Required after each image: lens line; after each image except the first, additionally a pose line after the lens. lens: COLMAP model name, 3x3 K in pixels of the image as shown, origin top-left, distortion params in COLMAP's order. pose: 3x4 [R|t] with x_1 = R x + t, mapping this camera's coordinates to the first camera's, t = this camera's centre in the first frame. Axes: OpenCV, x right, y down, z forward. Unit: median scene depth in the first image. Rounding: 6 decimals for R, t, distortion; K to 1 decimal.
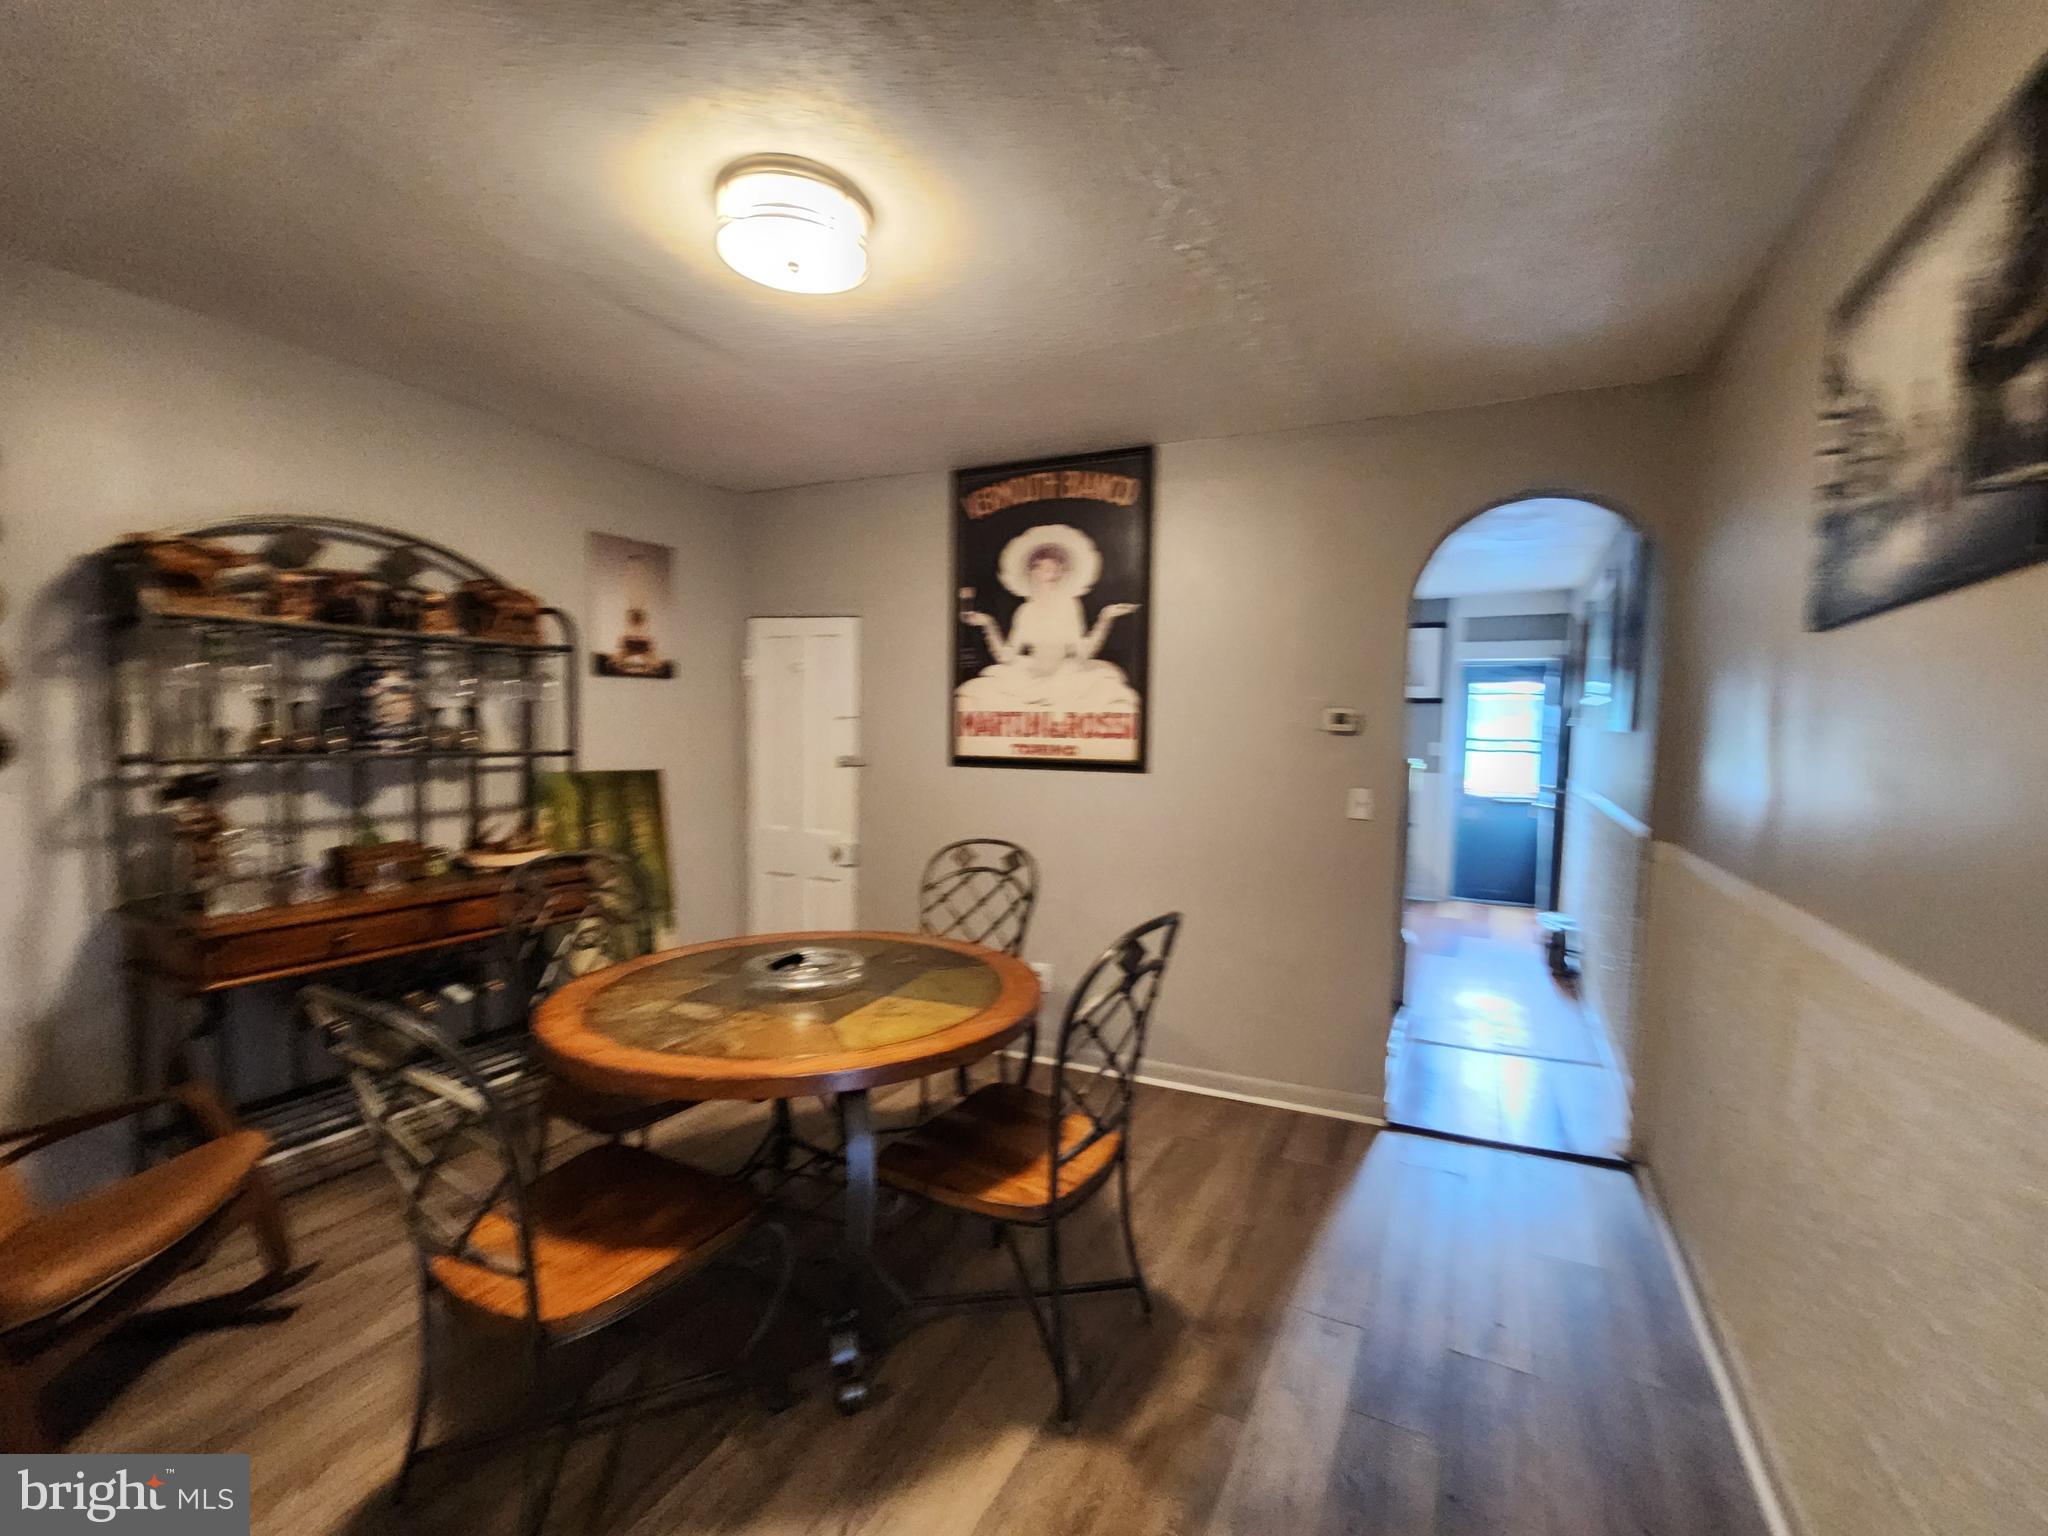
lens RADIAL K [[914.0, 0, 1029.2], [0, 914.0, 791.5], [0, 0, 1]] dist [-0.000586, 0.000142]
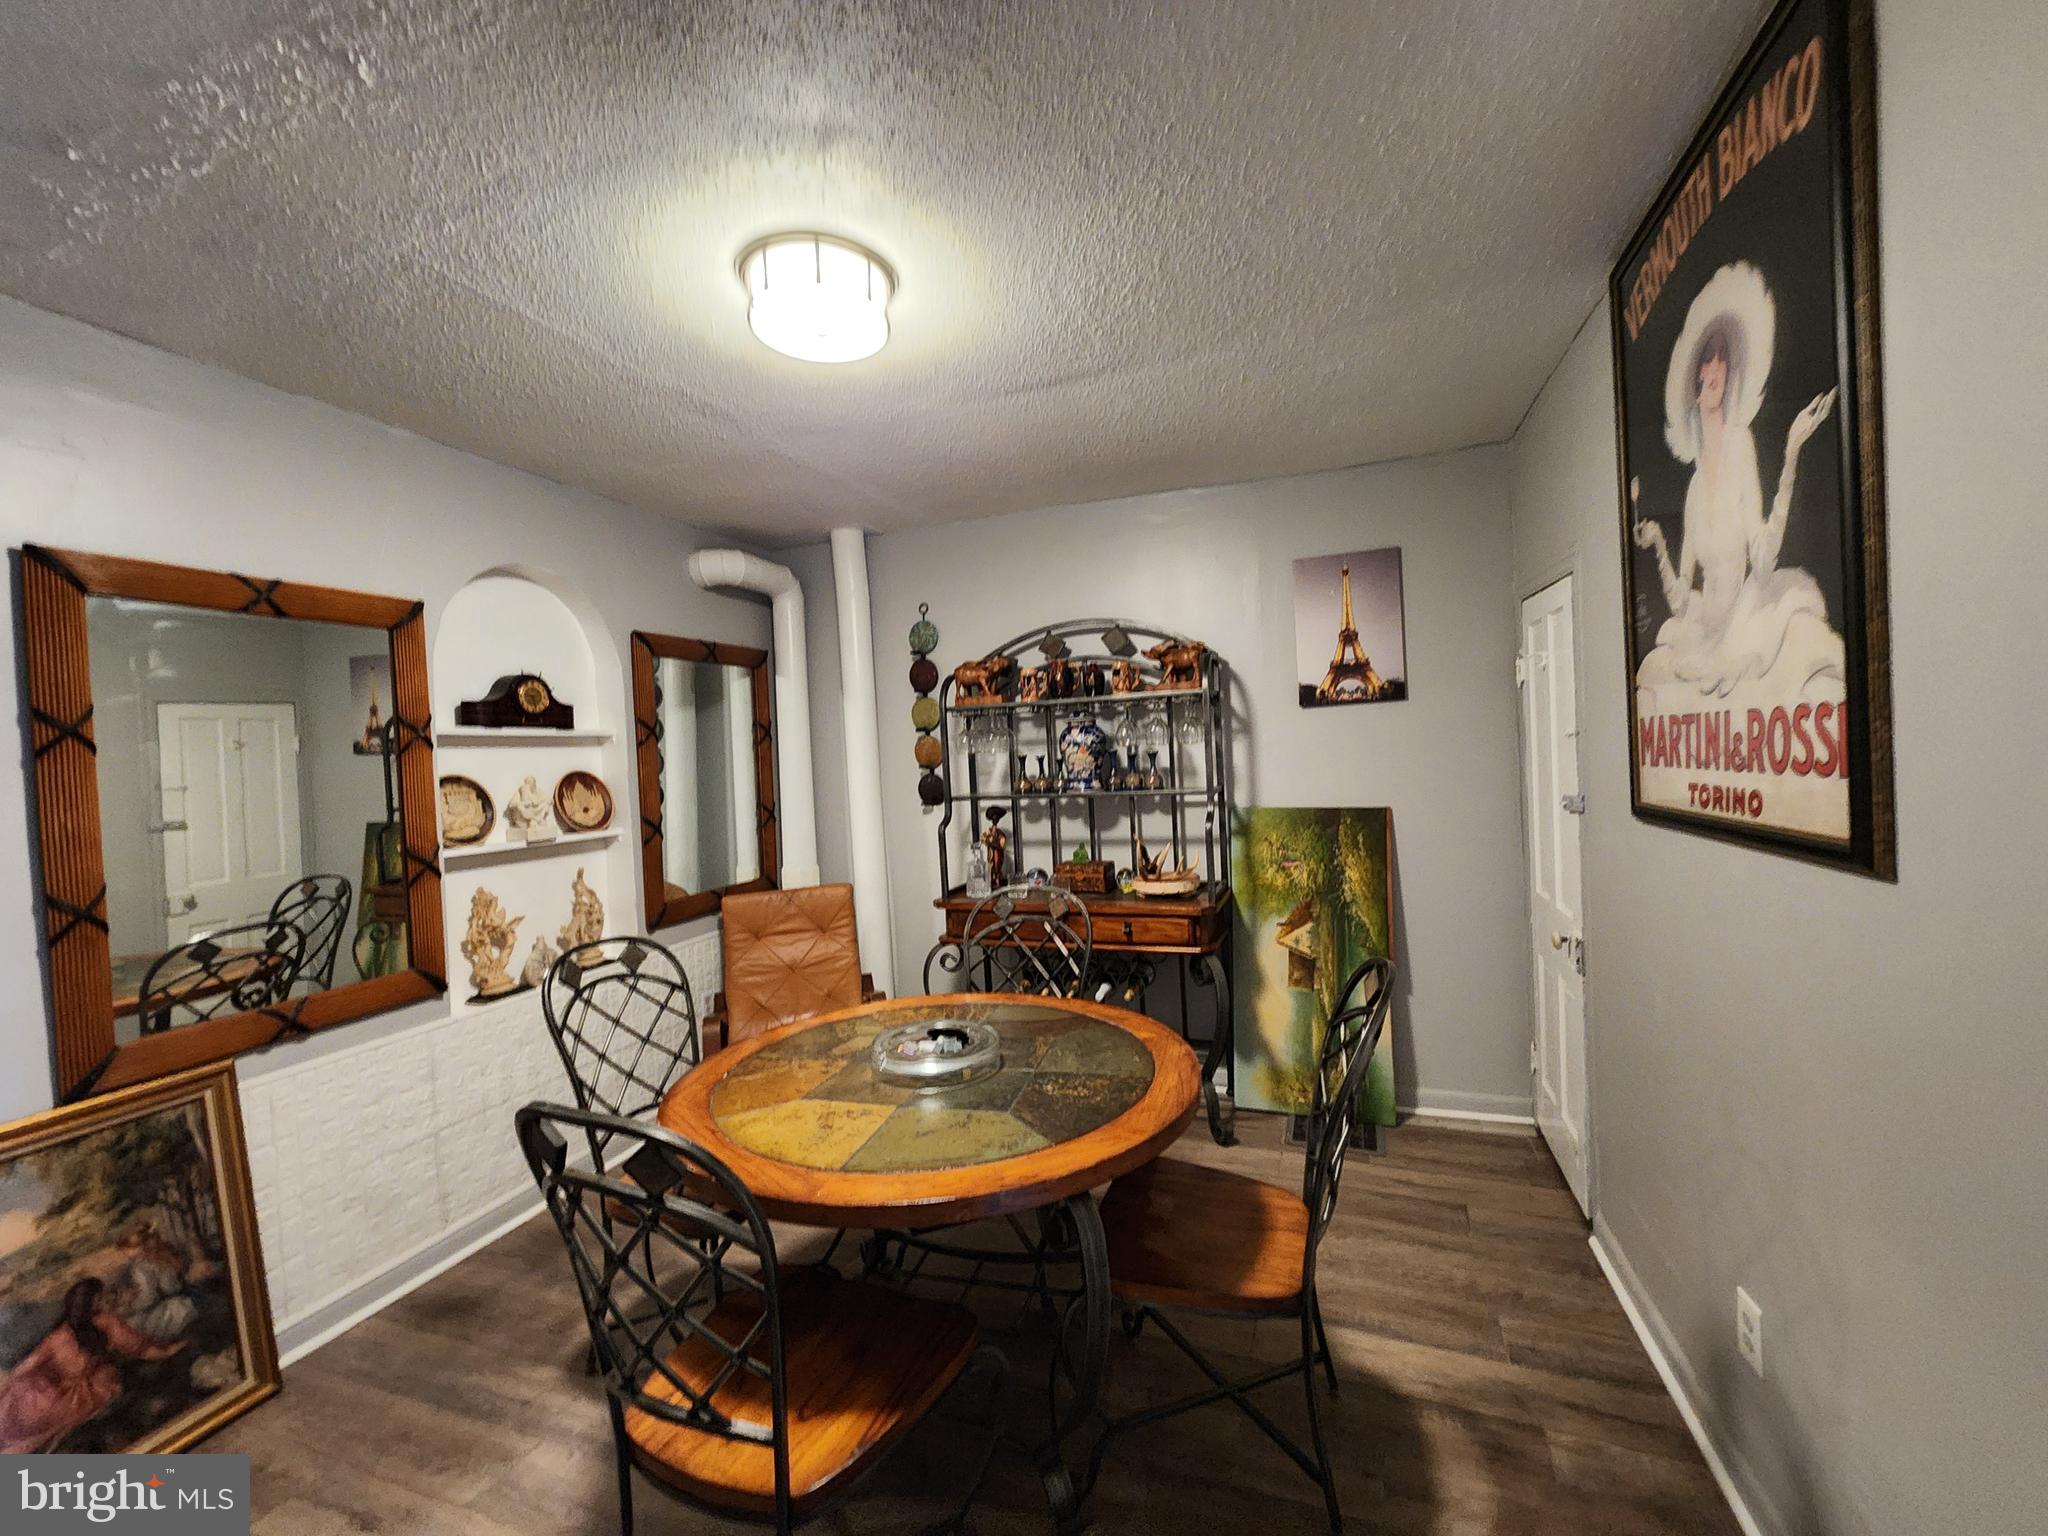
lens RADIAL K [[844.3, 0, 1024.0], [0, 844.3, 768.0], [0, 0, 1]] dist [-0.001291, -0.001153]
pose [[0.092567, -0.008888, -0.995667, 0.400429], [-0.020347, 0.999734, -0.010816, -0.051151], [0.995499, 0.021260, 0.092361, 0.663475]]
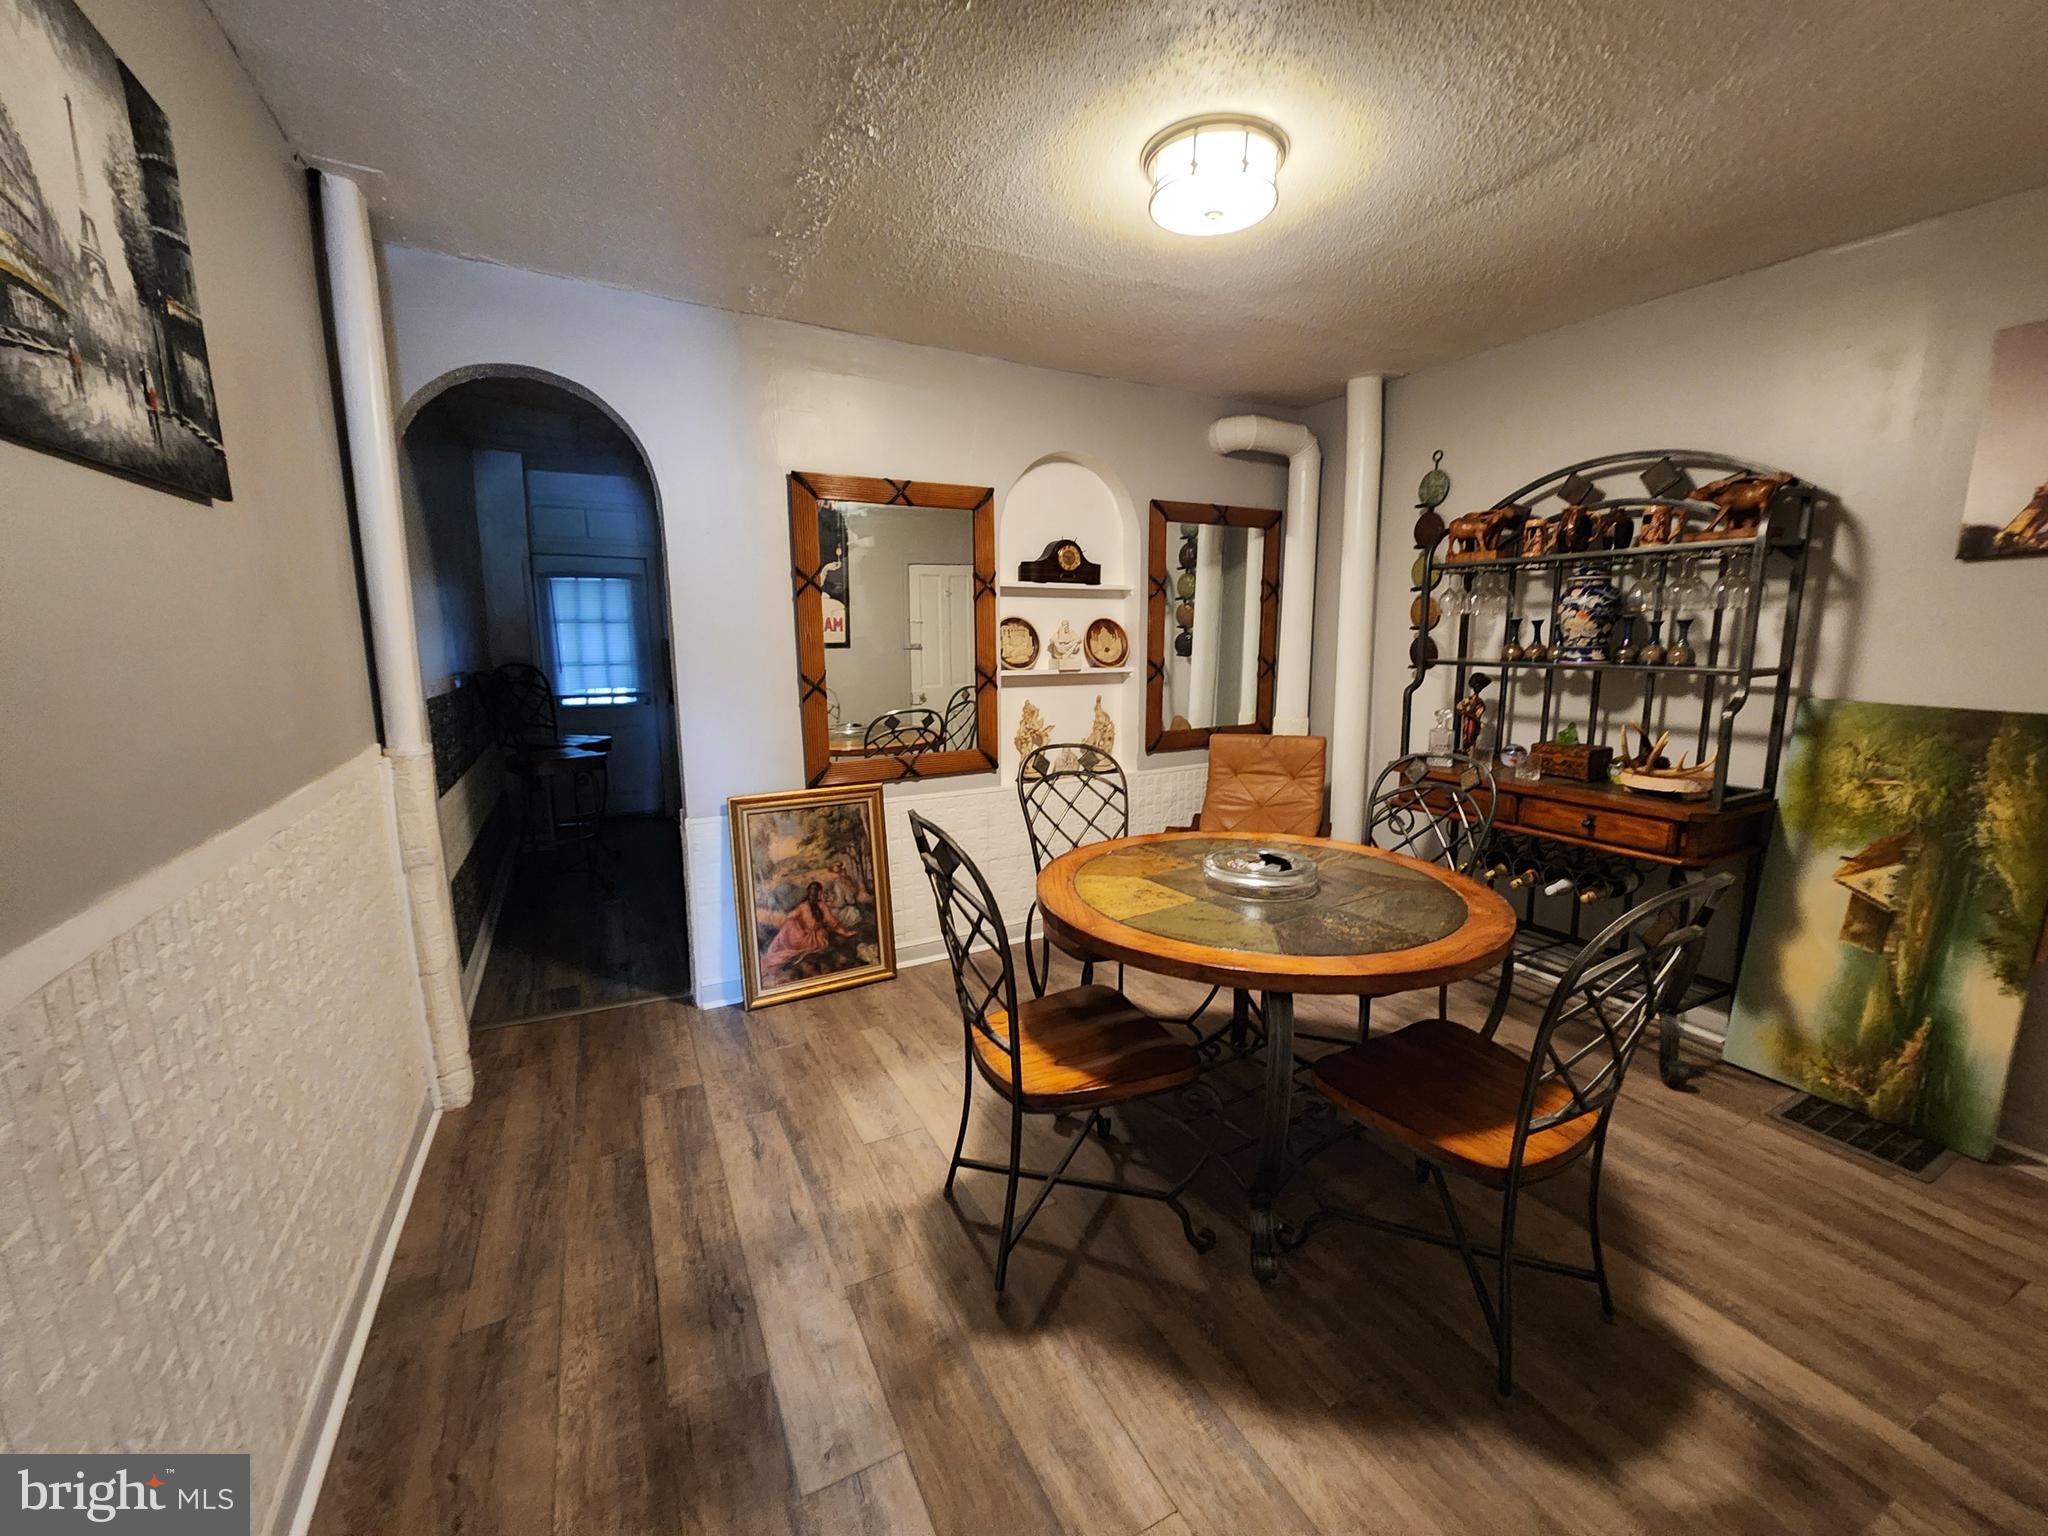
lens RADIAL K [[836.8, 0, 1037.1], [0, 836.8, 770.9], [0, 0, 1]] dist [-0.001134, 0.000668]
pose [[-0.585016, 0.114301, -0.802927, 0.437396], [-0.065278, 0.980171, 0.187094, -0.051461], [0.808390, 0.161866, -0.565954, 0.871462]]
